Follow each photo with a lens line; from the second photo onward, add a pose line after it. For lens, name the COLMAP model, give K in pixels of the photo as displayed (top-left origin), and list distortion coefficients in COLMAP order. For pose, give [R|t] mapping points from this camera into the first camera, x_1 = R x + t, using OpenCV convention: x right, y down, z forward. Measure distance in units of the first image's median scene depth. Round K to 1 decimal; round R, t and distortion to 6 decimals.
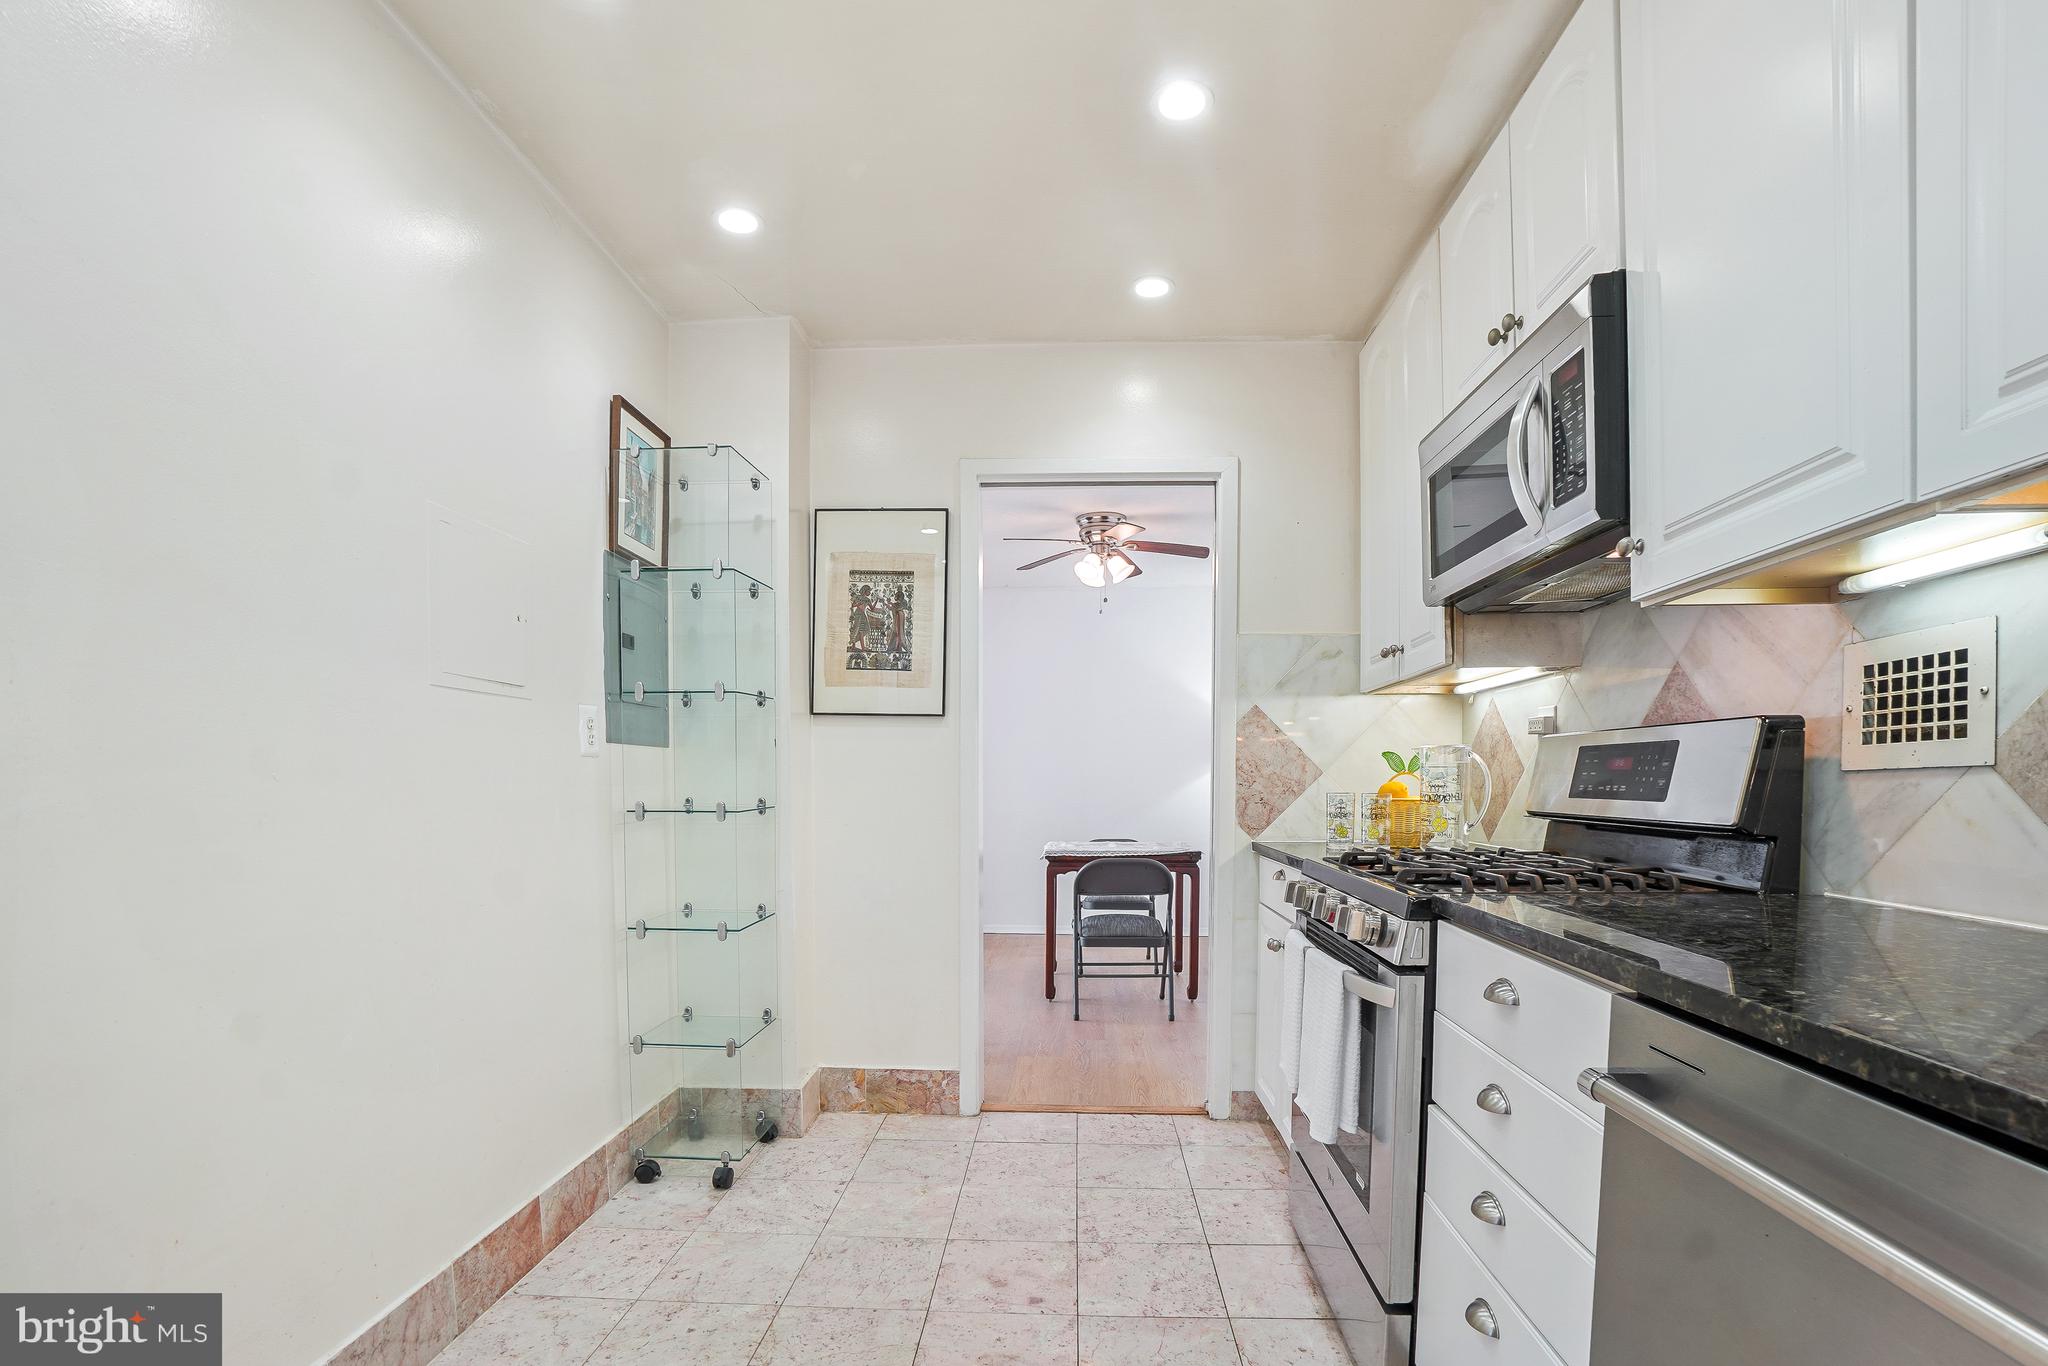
lens RADIAL K [[948.8, 0, 1026.3], [0, 948.8, 845.4], [0, 0, 1]] dist [-0.067770, 0.016754]
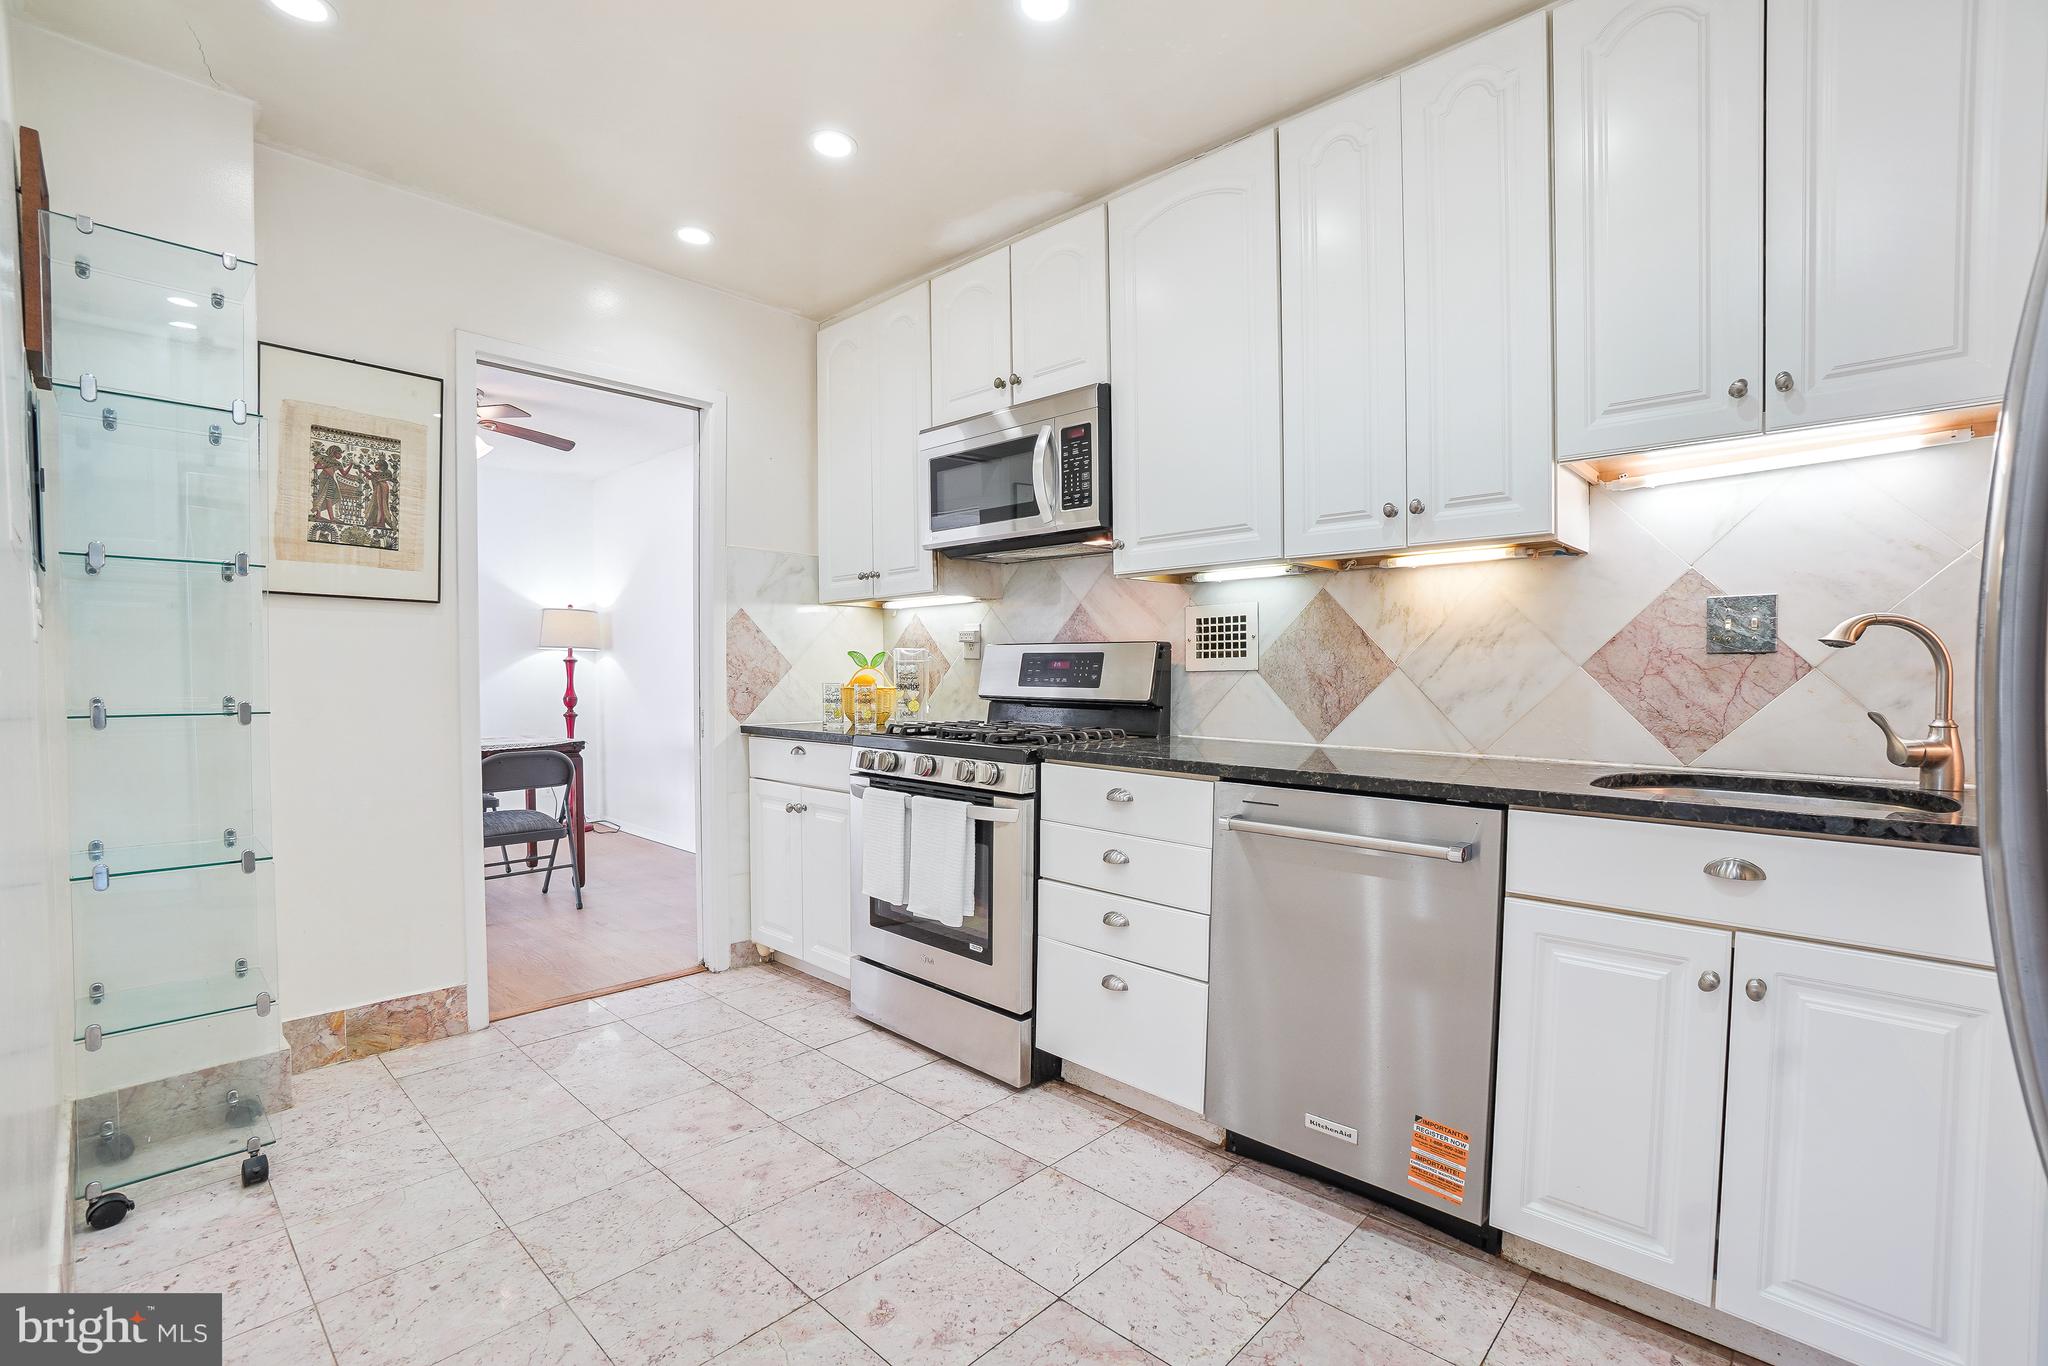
lens RADIAL K [[915.8, 0, 1055.6], [0, 915.8, 730.0], [0, 0, 1]] dist [-0.062975, 0.026615]
pose [[0.636900, -0.045626, 0.769595, -0.419148], [0.044480, 0.998759, 0.022401, -0.006893], [-0.769662, 0.019965, 0.638139, -0.016214]]
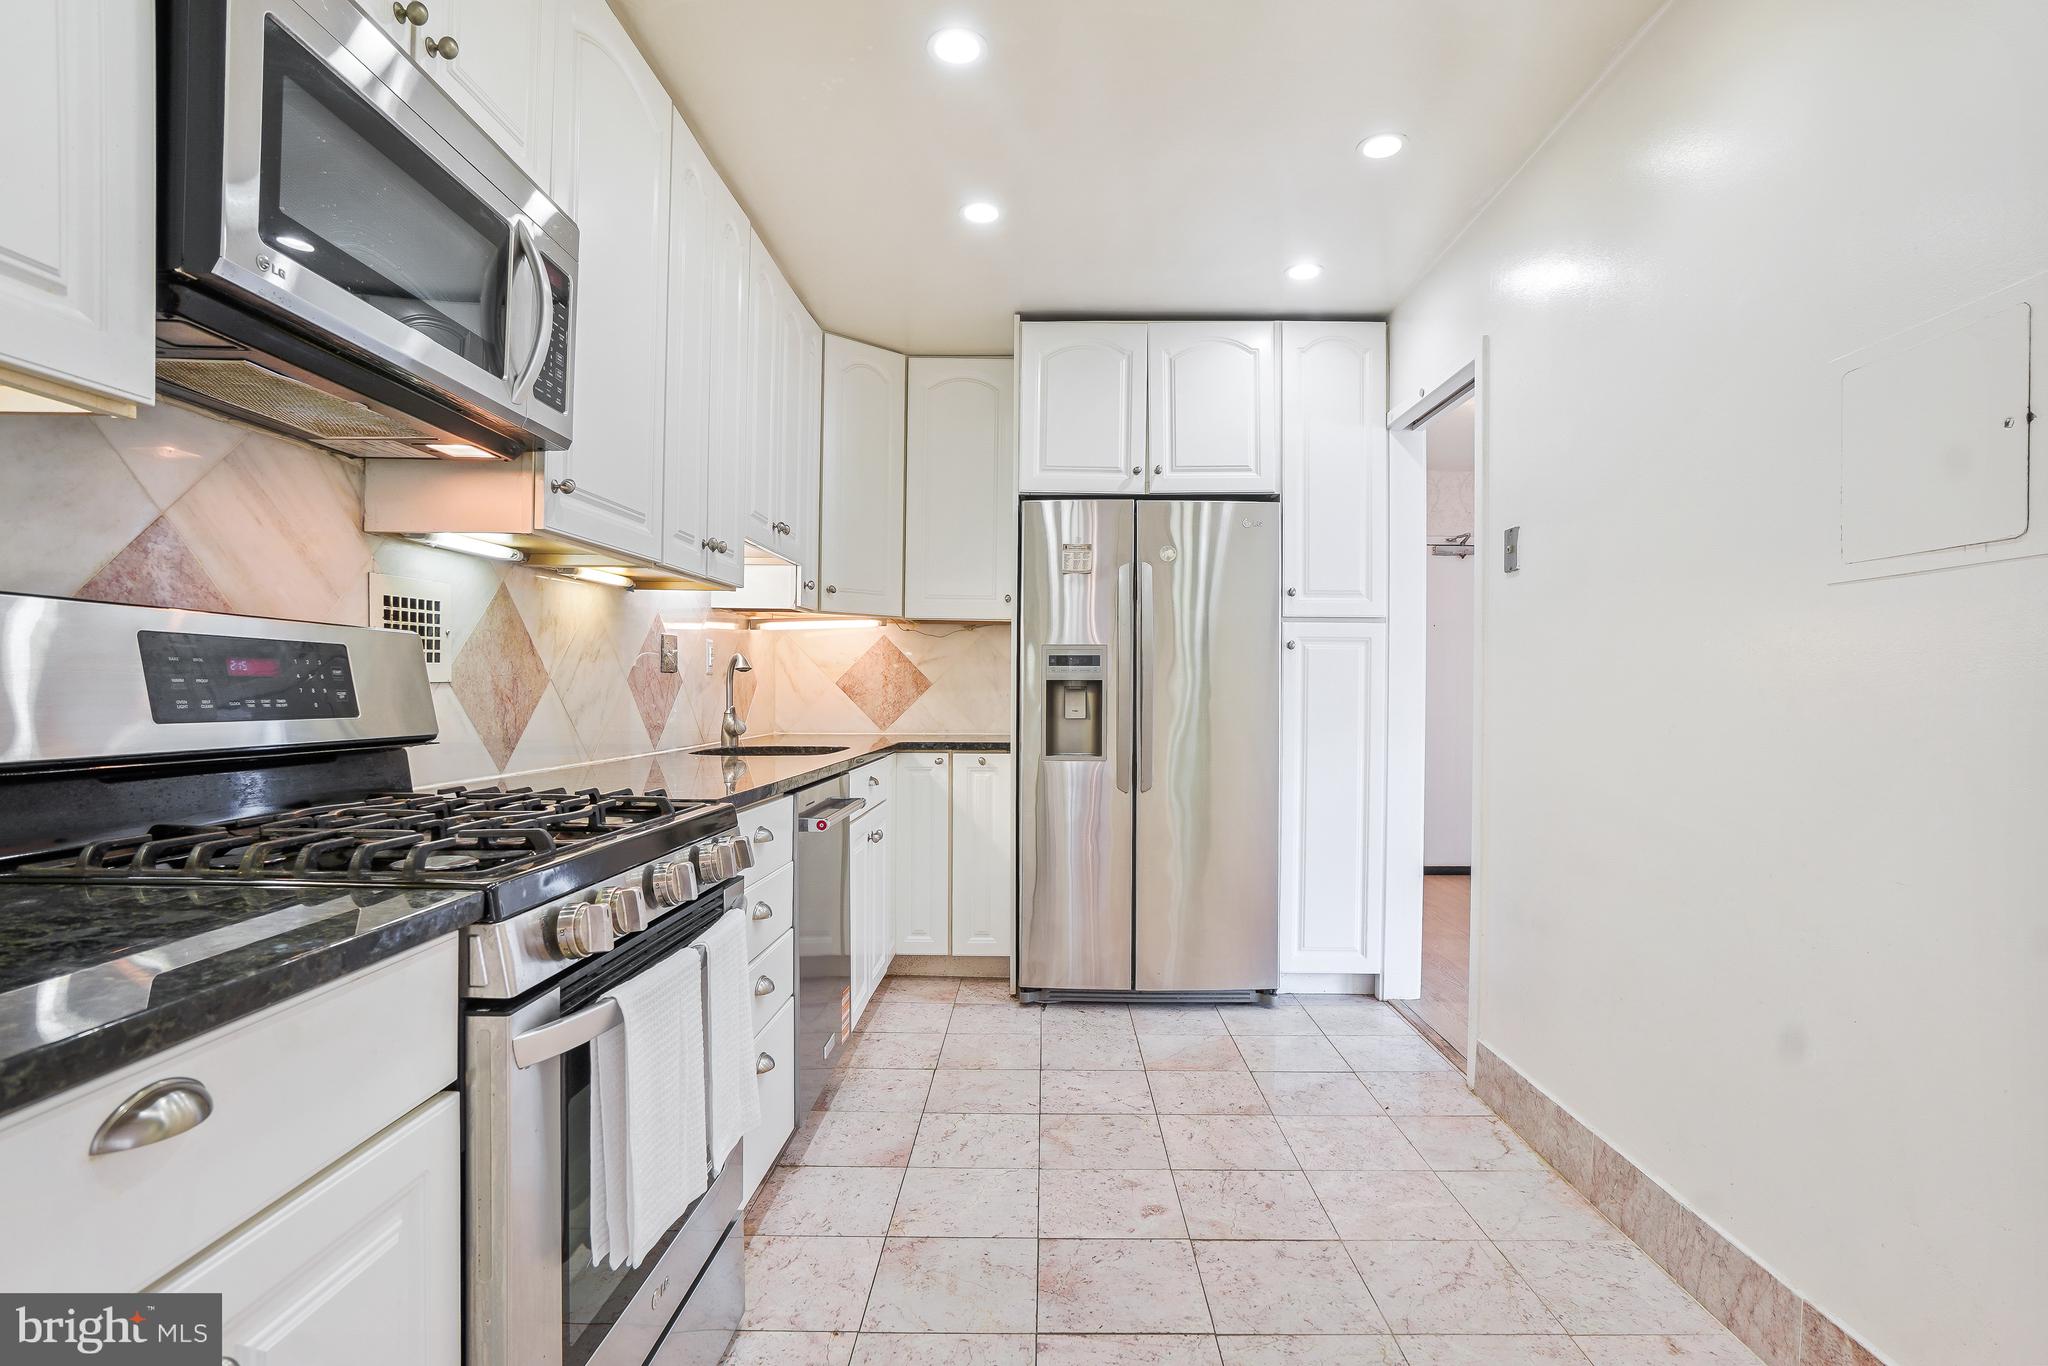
lens RADIAL K [[1000.3, 0, 1043.0], [0, 1000.3, 700.1], [0, 0, 1]] dist [-0.045568, 0.022496]
pose [[-0.999198, -0.005676, -0.039640, 0.058596], [-0.008590, 0.997240, 0.073752, -0.084303], [0.039112, 0.074034, -0.996488, 1.199201]]
